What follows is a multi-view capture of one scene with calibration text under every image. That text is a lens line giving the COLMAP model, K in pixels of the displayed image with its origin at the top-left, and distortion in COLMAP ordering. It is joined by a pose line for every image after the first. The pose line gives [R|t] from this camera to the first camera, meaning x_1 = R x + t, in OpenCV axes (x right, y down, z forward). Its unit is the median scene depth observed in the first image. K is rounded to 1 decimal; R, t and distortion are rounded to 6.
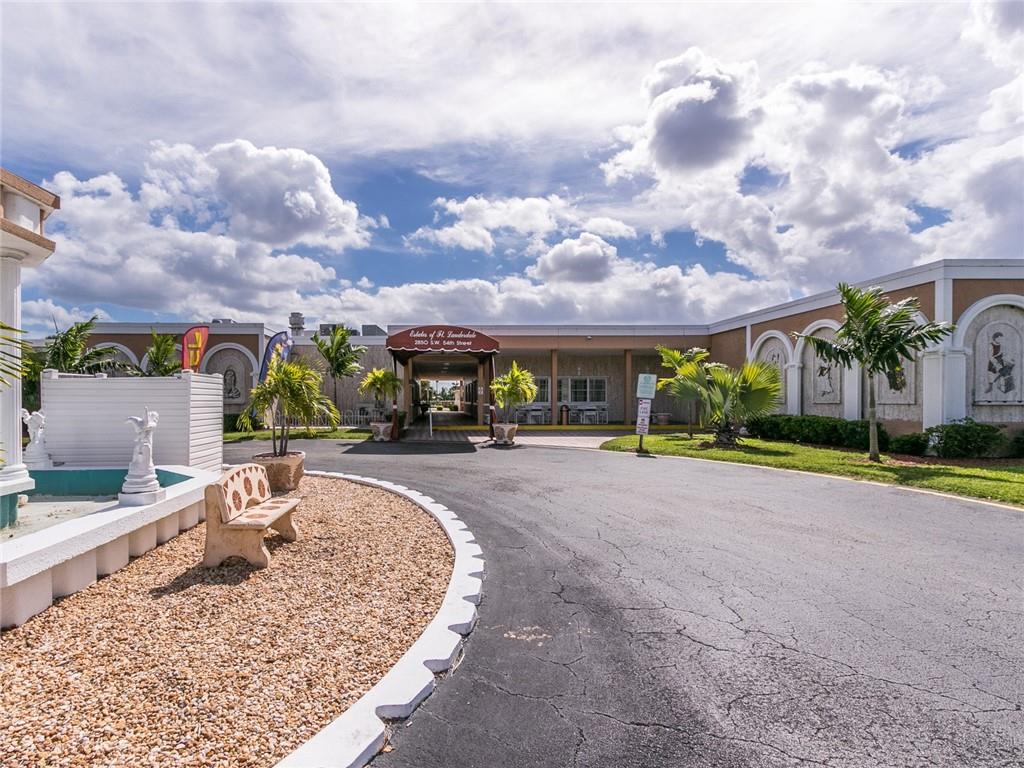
lens RADIAL K [[453.9, 0, 510.4], [0, 453.9, 397.0], [0, 0, 1]] dist [0.000168, -0.000986]
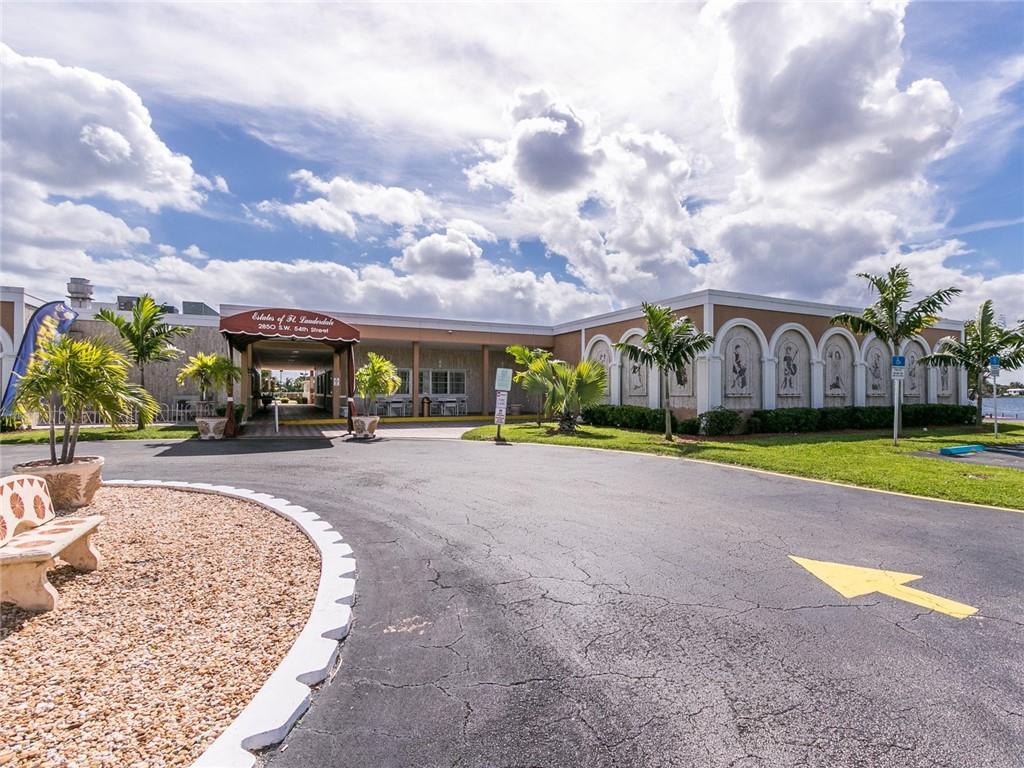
lens RADIAL K [[468.8, 0, 512.0], [0, 468.8, 384.0], [0, 0, 1]] dist [-0.002599, 0.000011]
pose [[0.912727, 0.011084, 0.408420, -0.147188], [-0.003494, 0.999807, -0.019324, 0.008831], [-0.408555, 0.016210, 0.912590, -0.034746]]
